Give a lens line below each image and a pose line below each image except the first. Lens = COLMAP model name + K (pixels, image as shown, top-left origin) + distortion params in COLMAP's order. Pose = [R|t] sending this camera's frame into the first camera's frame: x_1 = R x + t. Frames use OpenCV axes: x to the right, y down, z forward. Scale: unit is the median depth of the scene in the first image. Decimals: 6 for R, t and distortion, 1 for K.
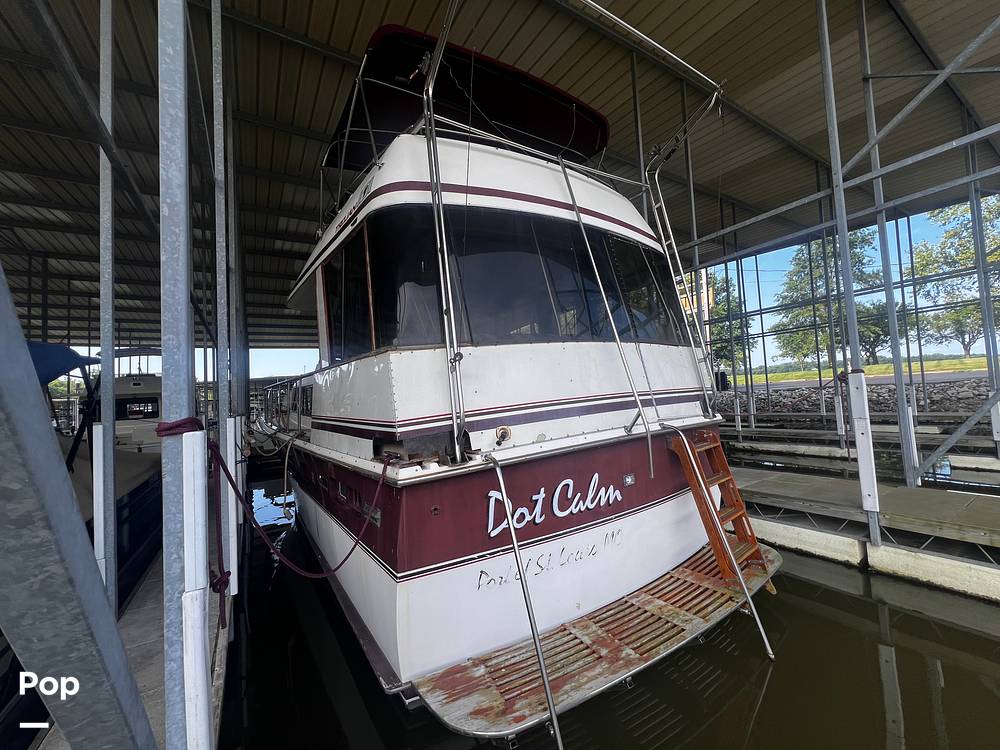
lens RADIAL K [[403.9, 0, 500.0], [0, 403.9, 375.0], [0, 0, 1]] dist [0.000678, 0.000118]
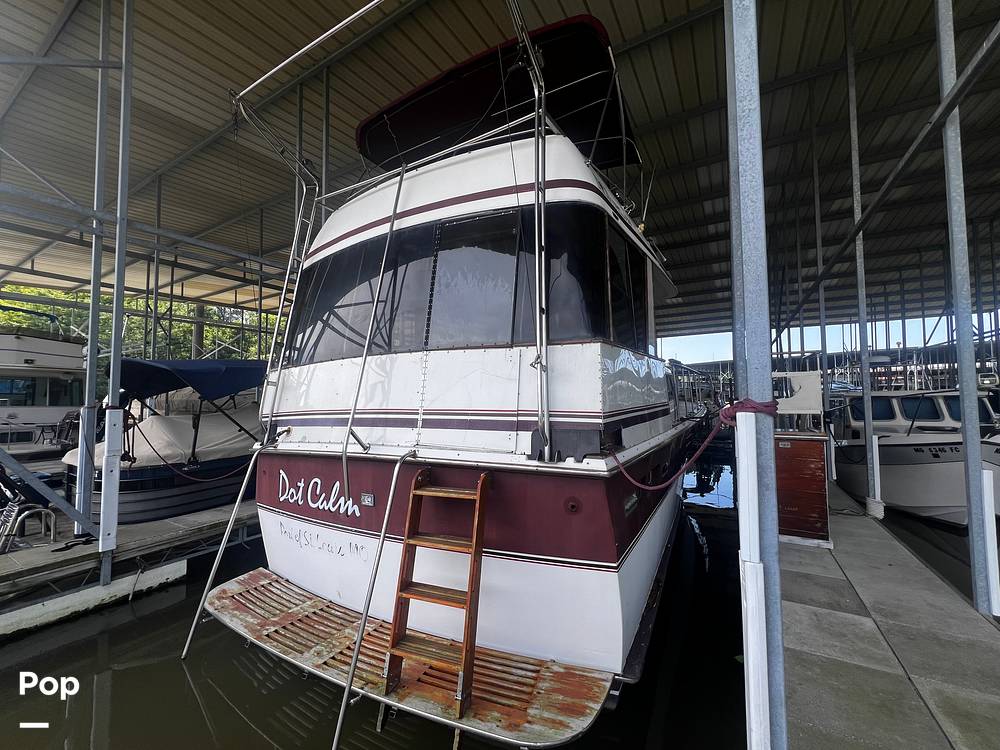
lens RADIAL K [[403.9, 0, 500.0], [0, 403.9, 375.0], [0, 0, 1]] dist [0.000678, 0.000118]
pose [[0.475791, 0.013695, -0.879452, 1.423328], [0.024000, 0.999304, 0.028546, -0.062505], [0.879231, -0.034688, 0.475132, 0.900674]]
